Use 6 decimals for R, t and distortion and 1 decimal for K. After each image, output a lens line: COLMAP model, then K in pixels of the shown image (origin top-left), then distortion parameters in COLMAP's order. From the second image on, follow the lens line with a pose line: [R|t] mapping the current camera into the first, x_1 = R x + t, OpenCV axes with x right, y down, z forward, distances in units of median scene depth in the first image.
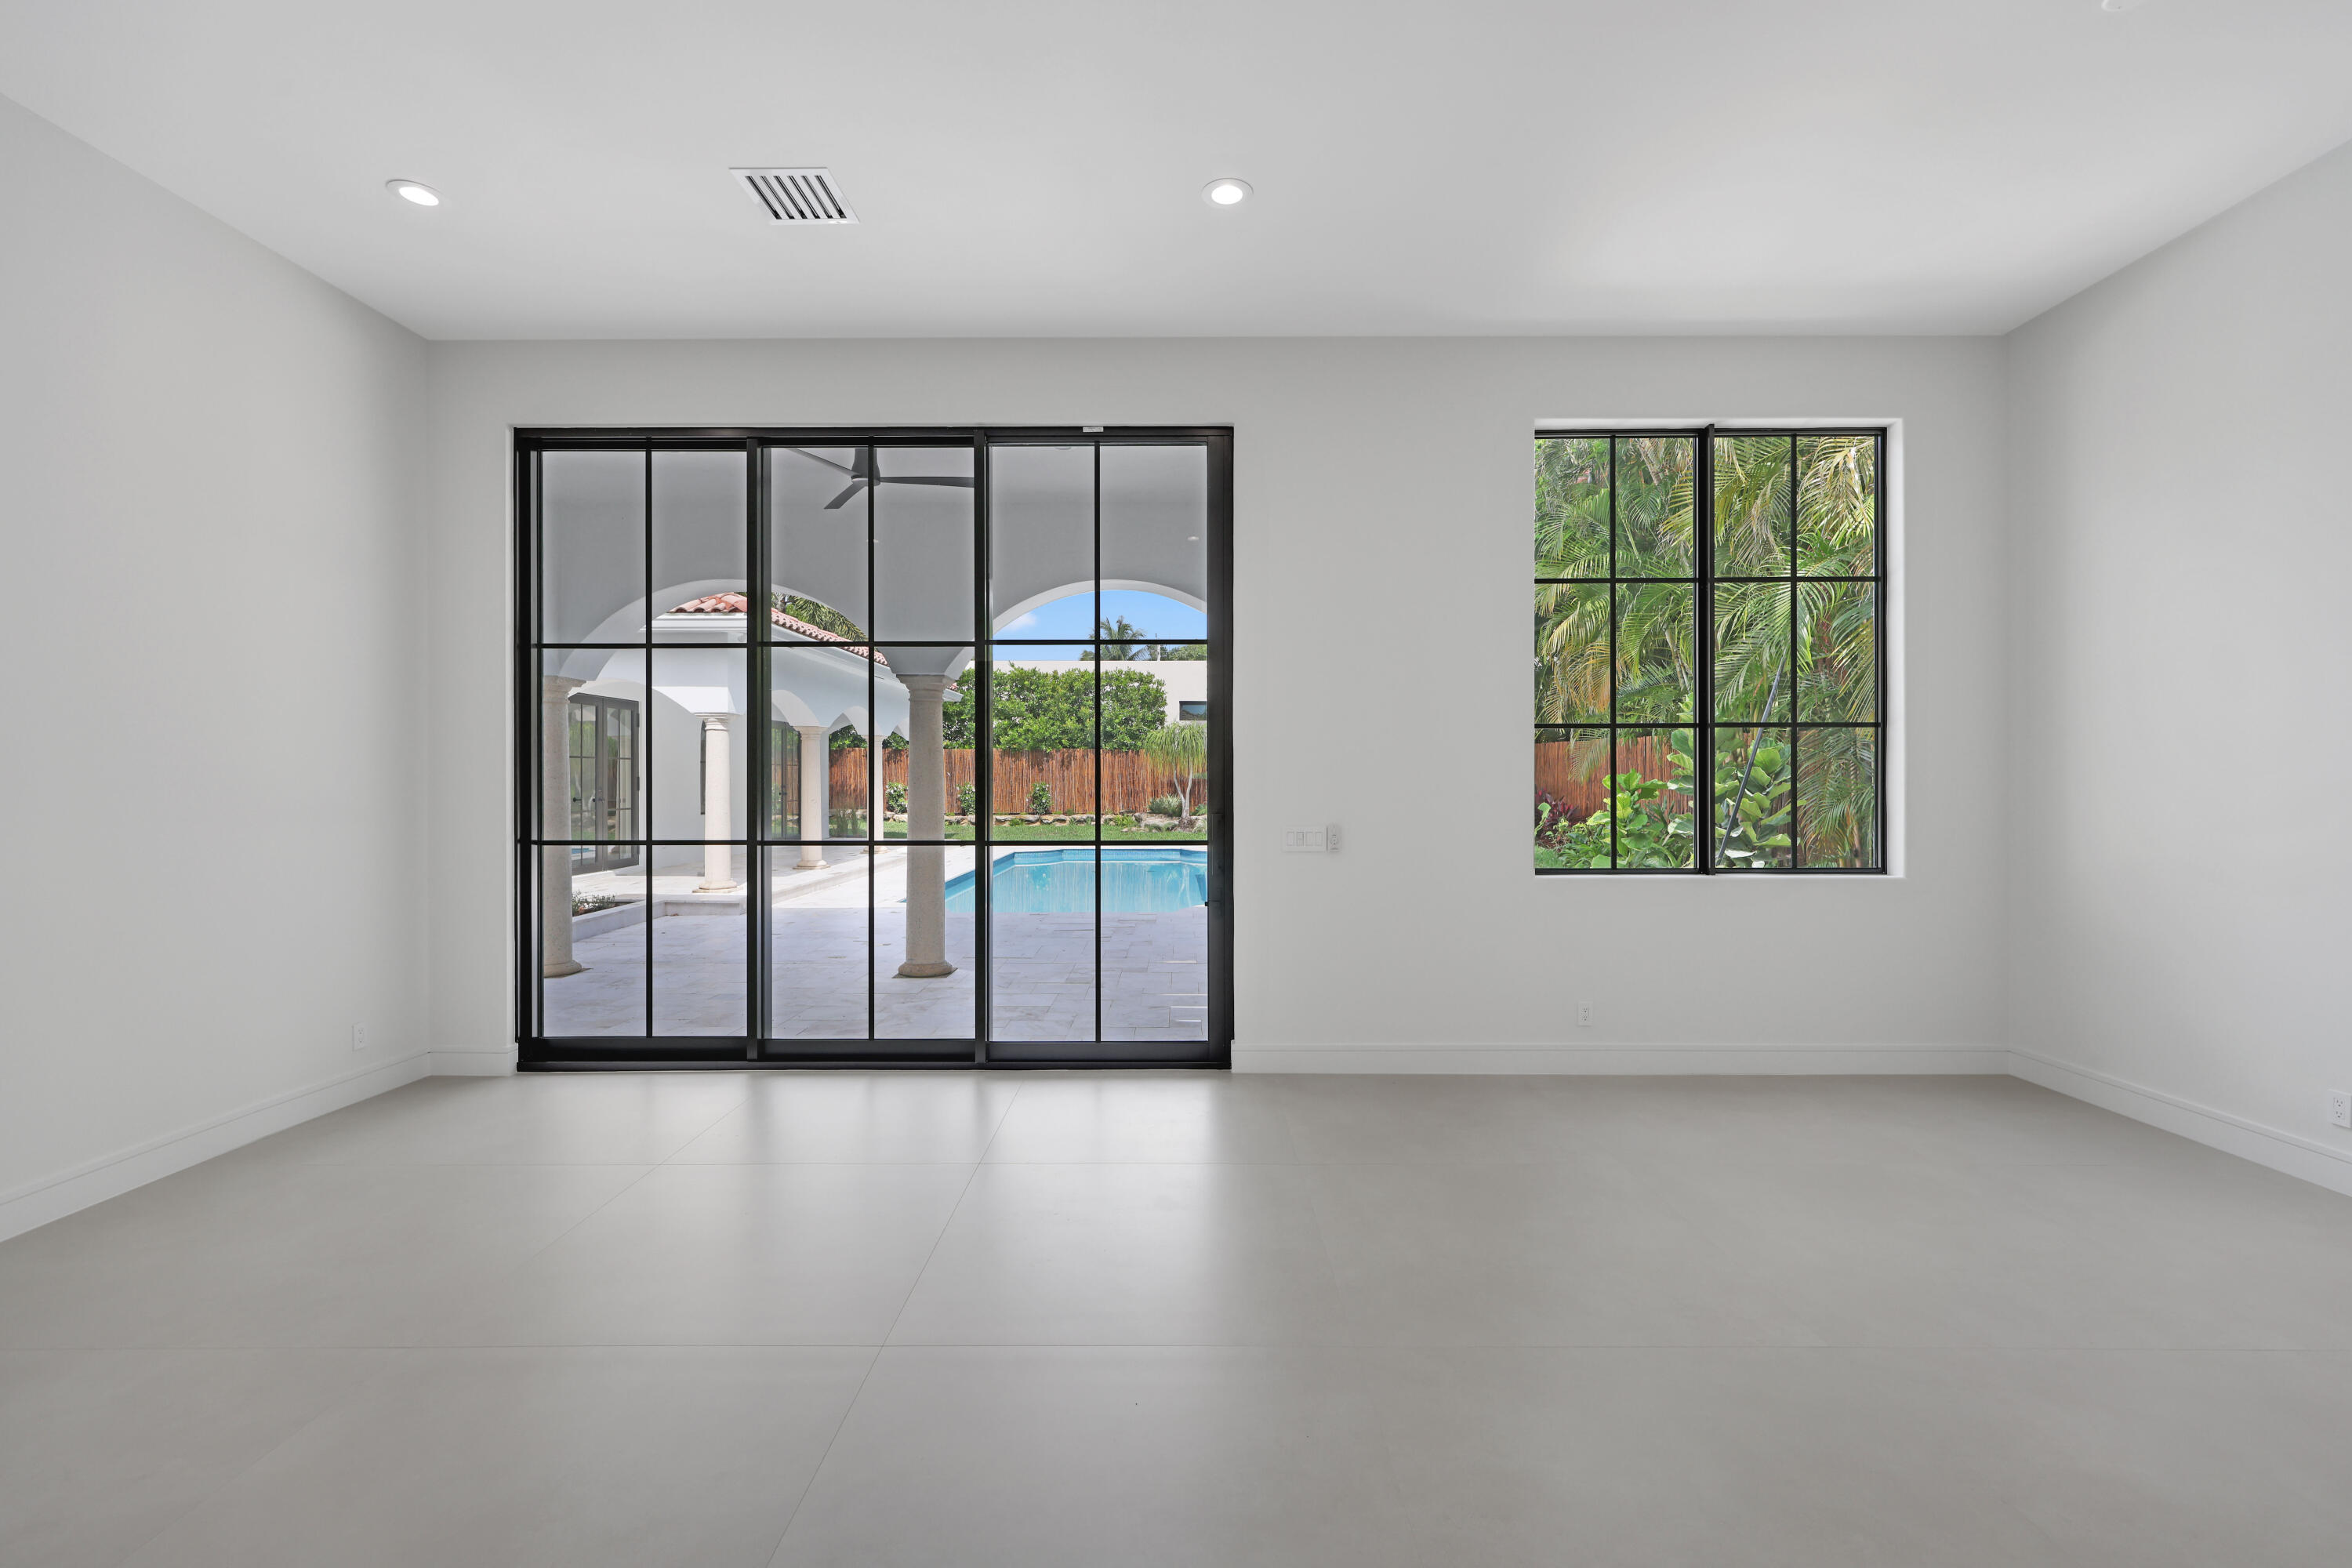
lens RADIAL K [[1004.0, 0, 1174.3], [0, 1004.0, 775.1], [0, 0, 1]] dist [0.002415, -0.000379]
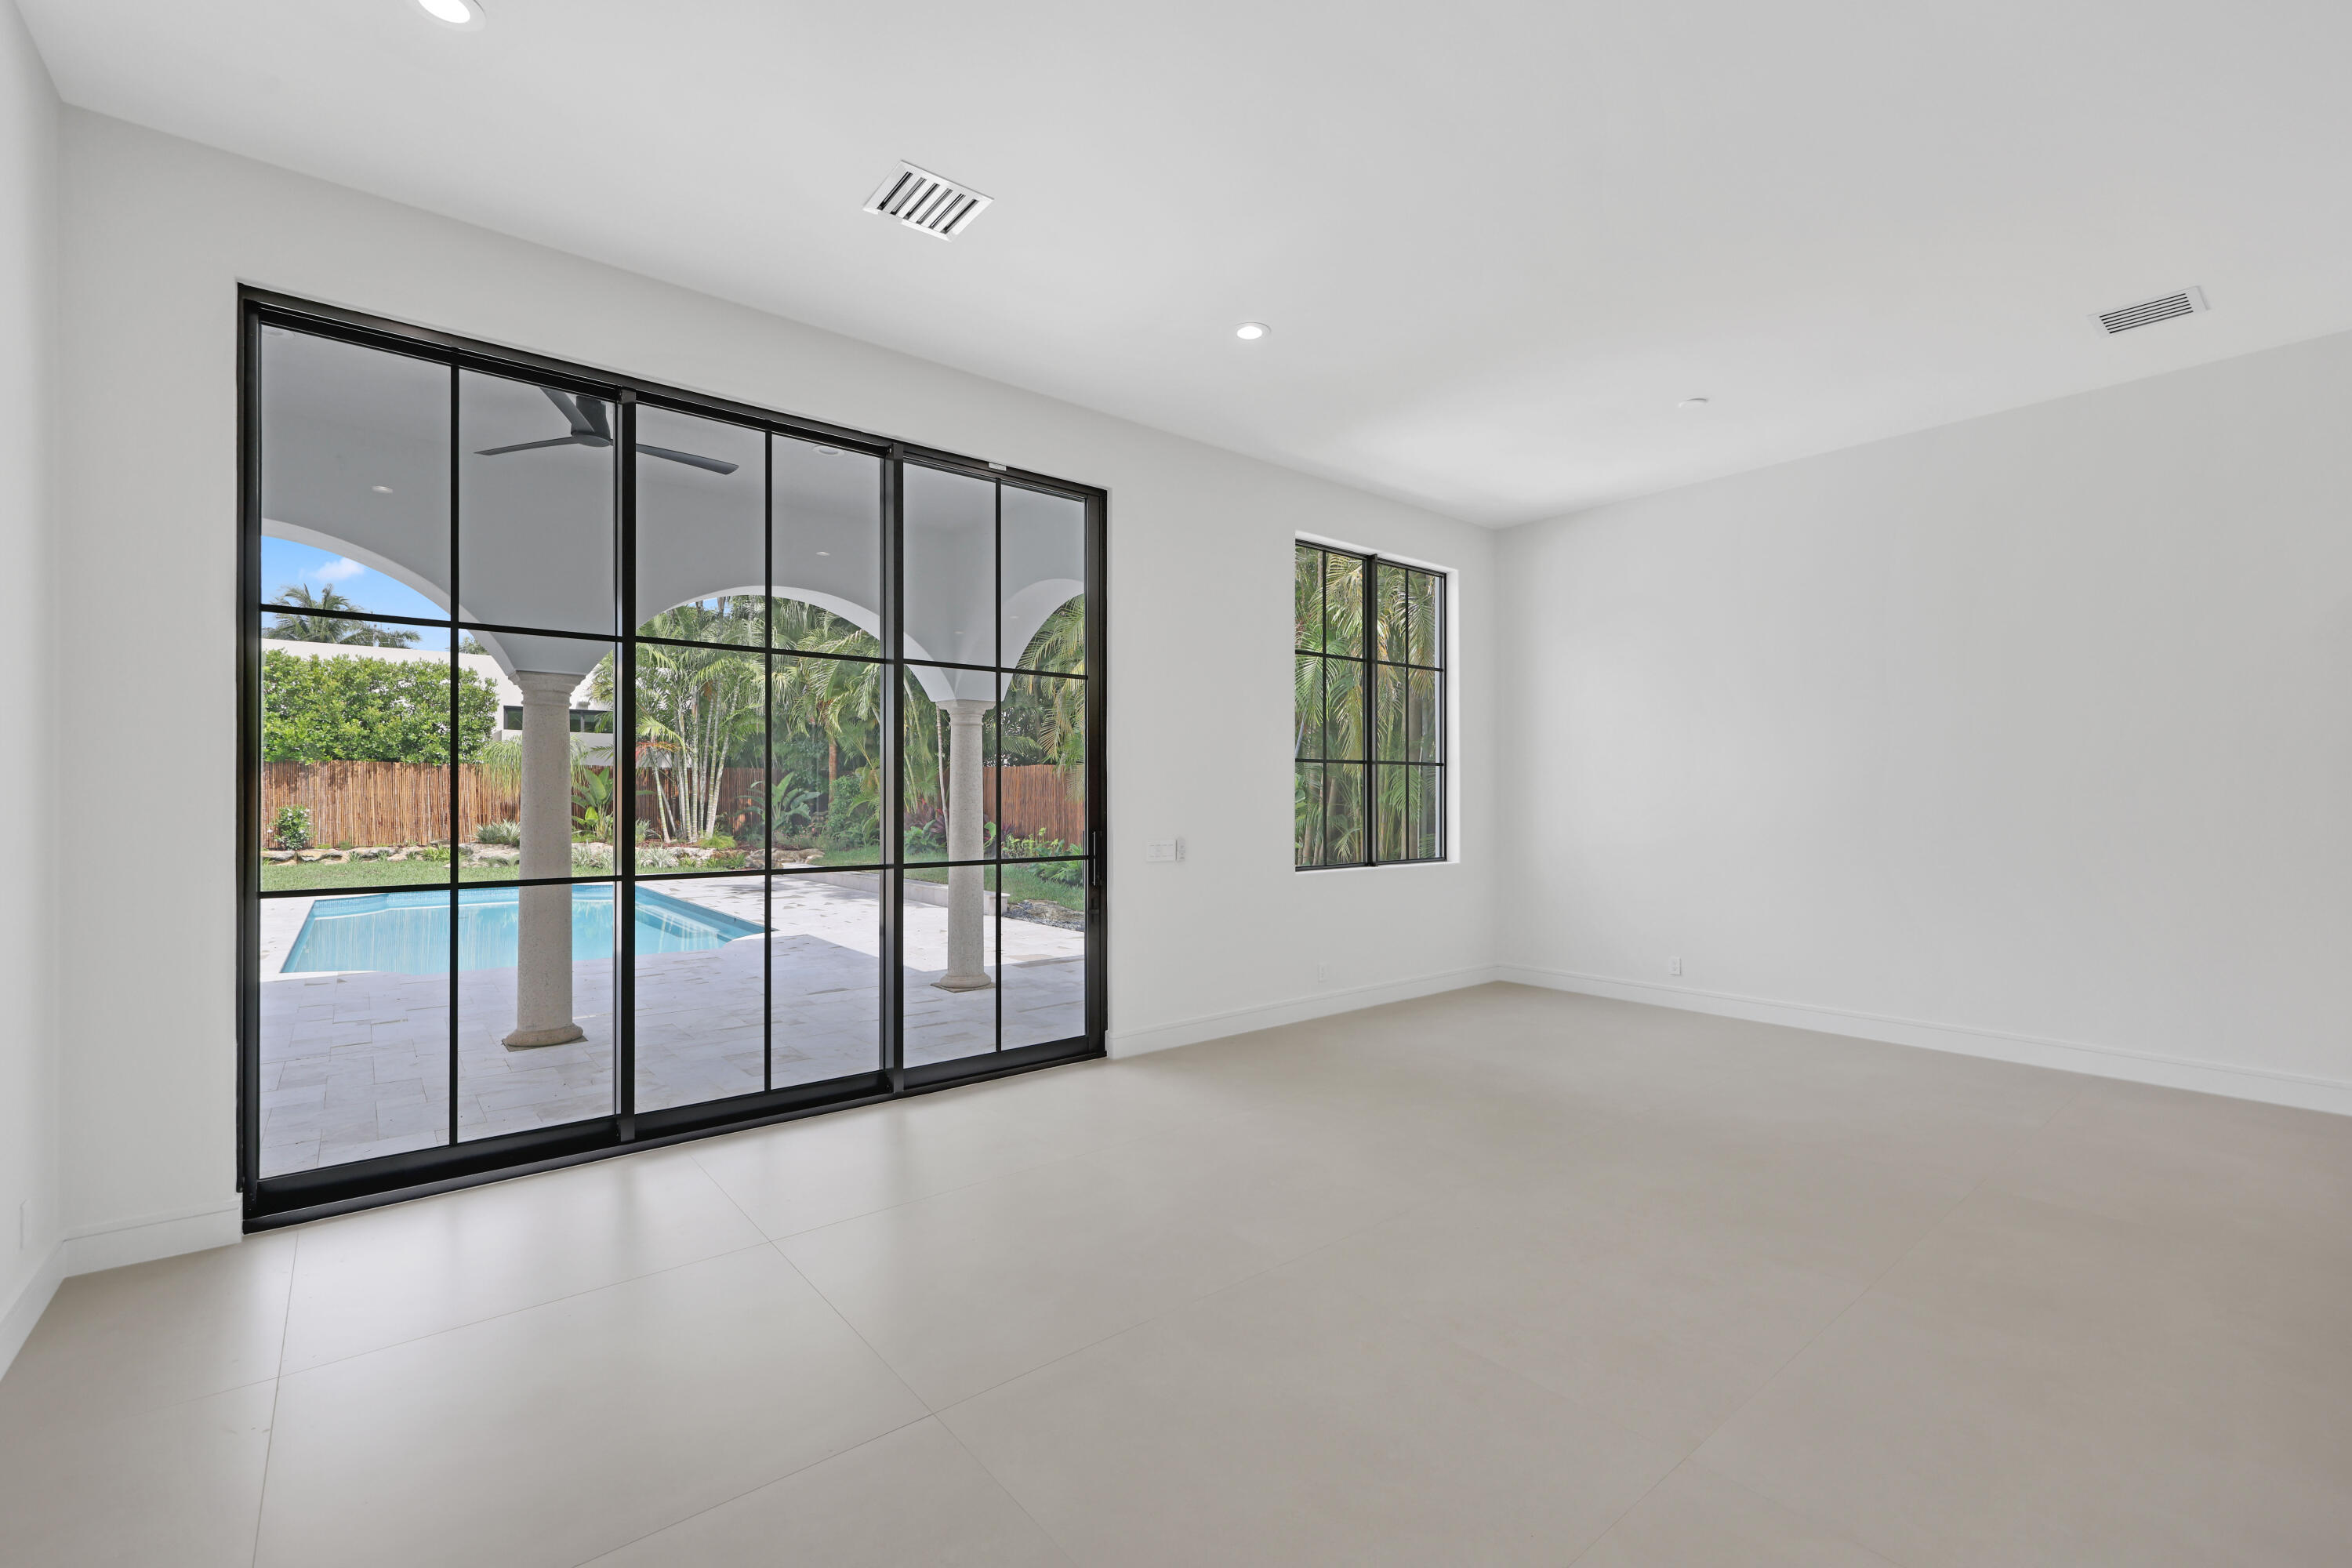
lens RADIAL K [[1004.0, 0, 1200.6], [0, 1004.0, 778.8], [0, 0, 1]] dist [0.002415, -0.000379]
pose [[0.762429, 0.012644, 0.646948, -0.574117], [-0.000941, 0.999830, -0.018432, 0.000928], [-0.647071, 0.013444, 0.762311, 0.063551]]
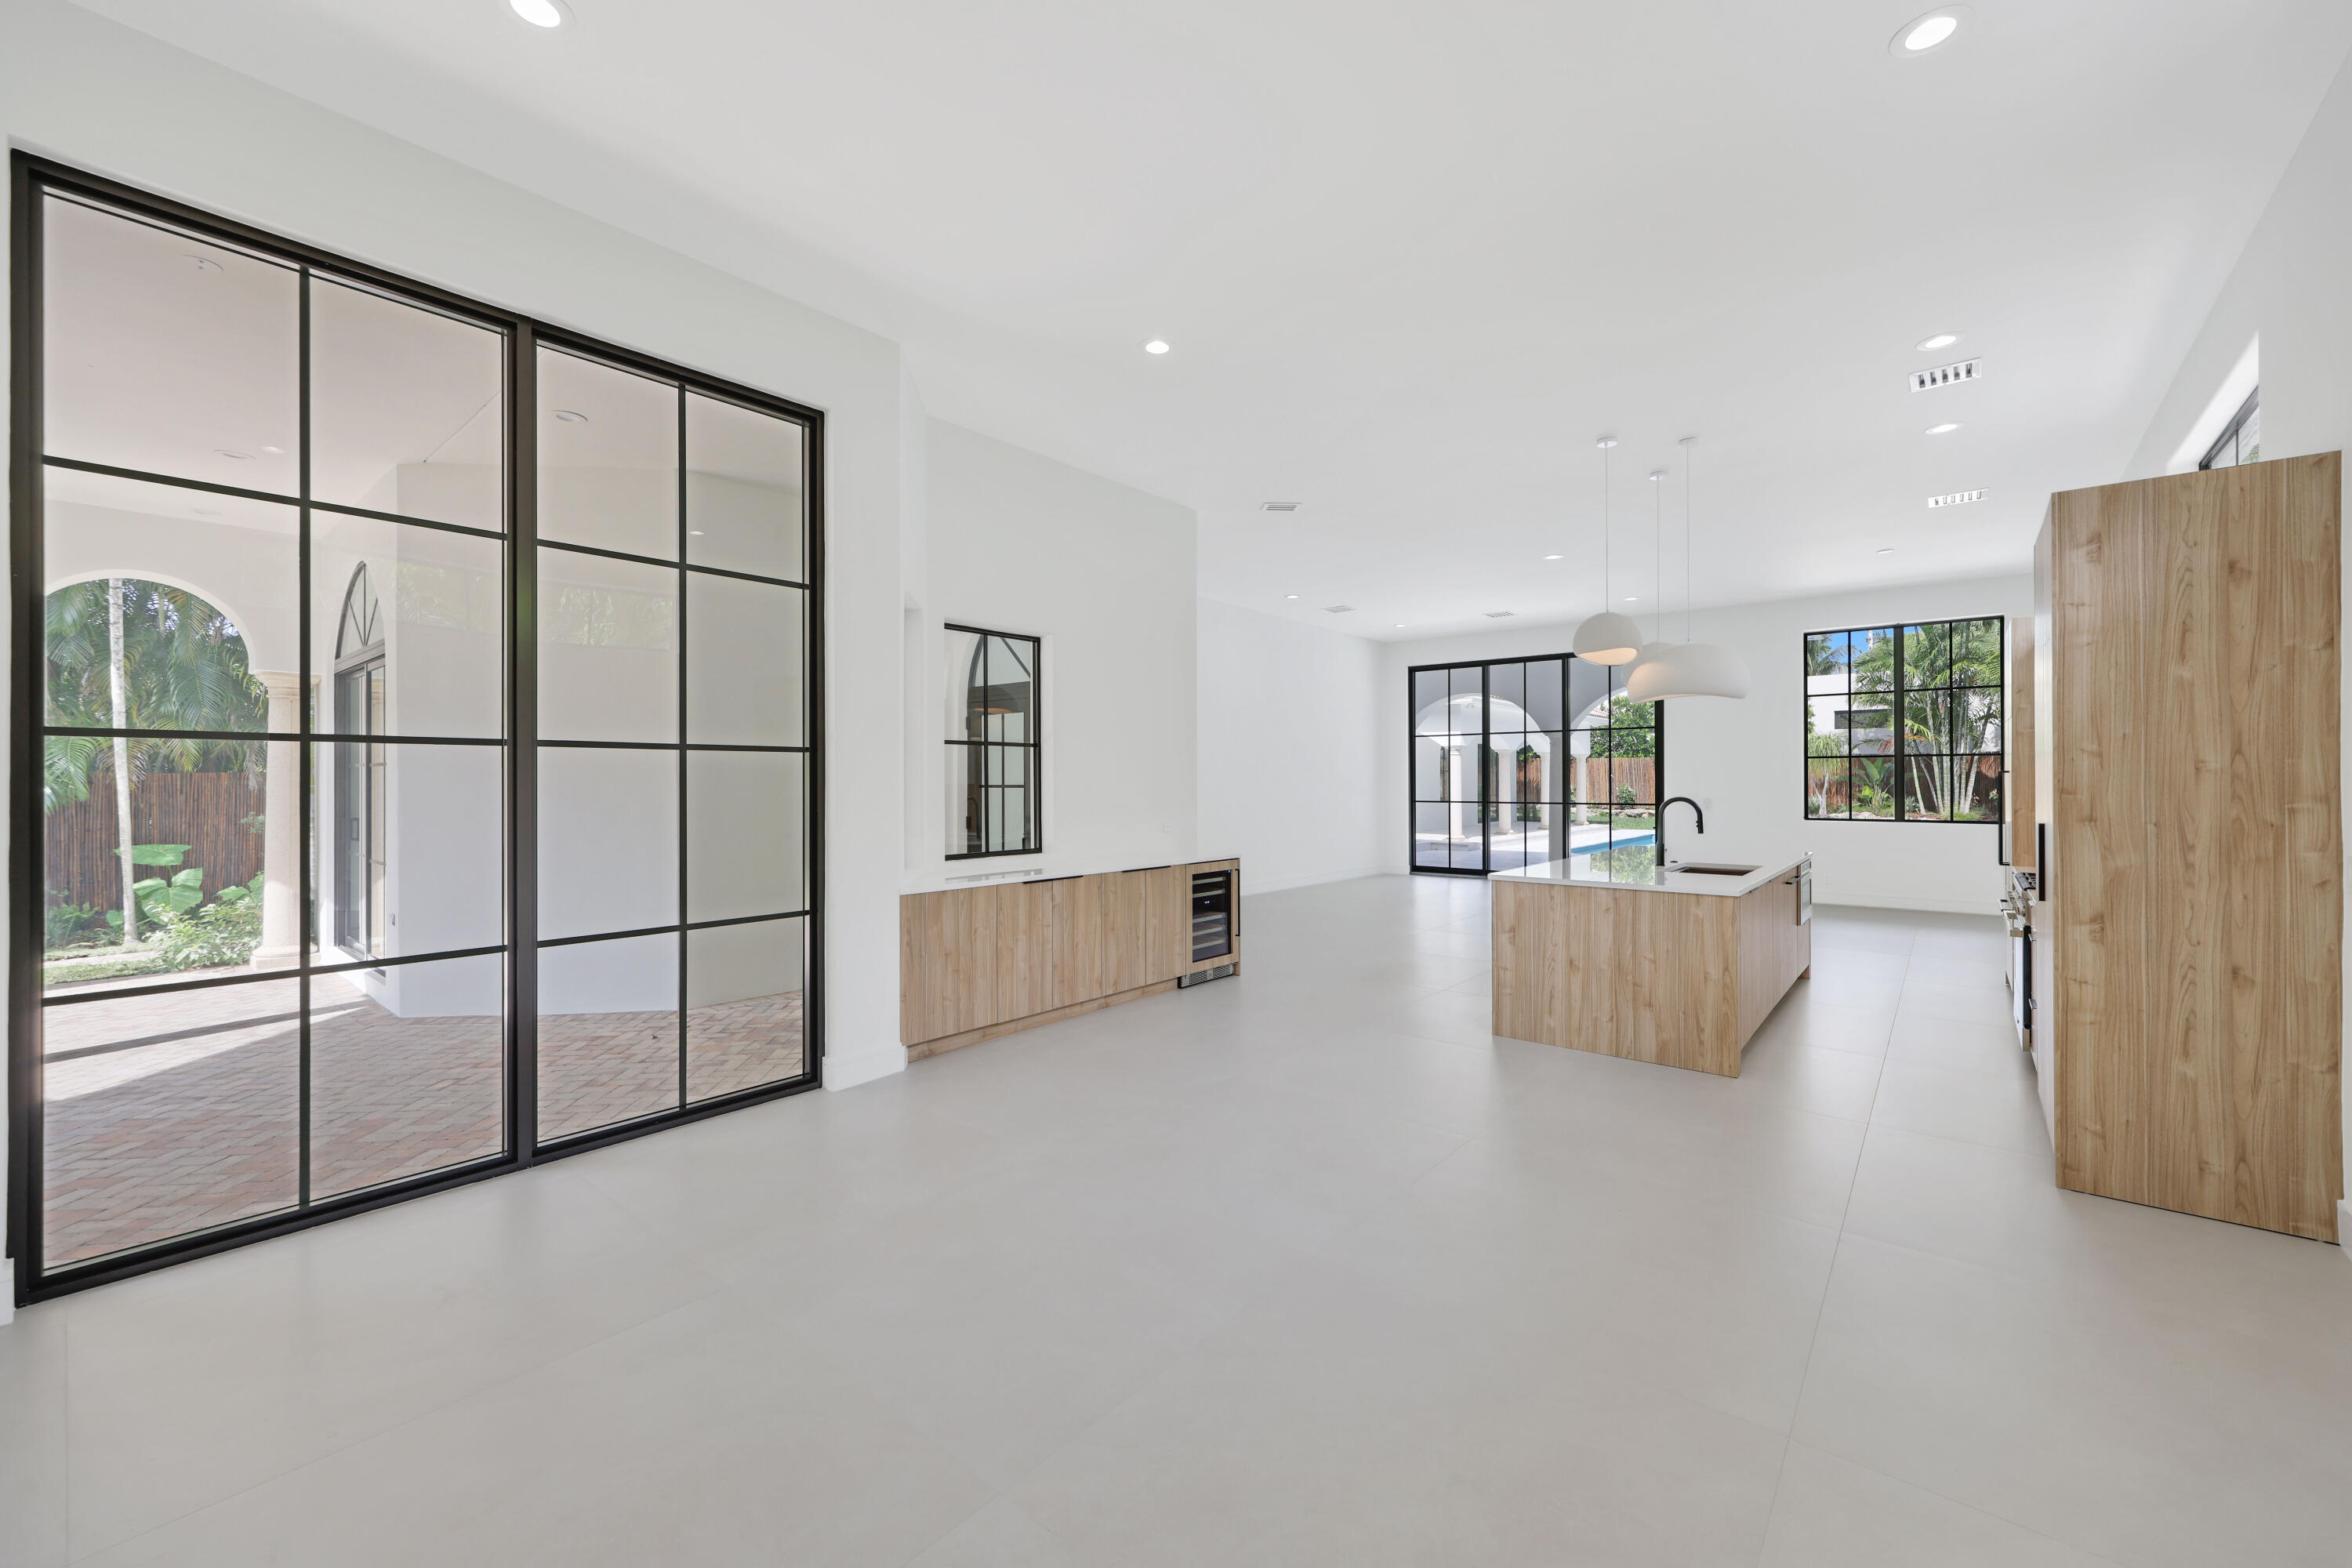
lens RADIAL K [[928.8, 0, 1174.1], [0, 928.8, 782.4], [0, 0, 1]] dist [-0.006526, 0.000219]
pose [[0.771811, 0.001128, -0.635851, 0.585368], [0.002242, 0.999987, 0.004495, -0.003325], [0.635848, -0.004895, 0.771799, -1.614930]]
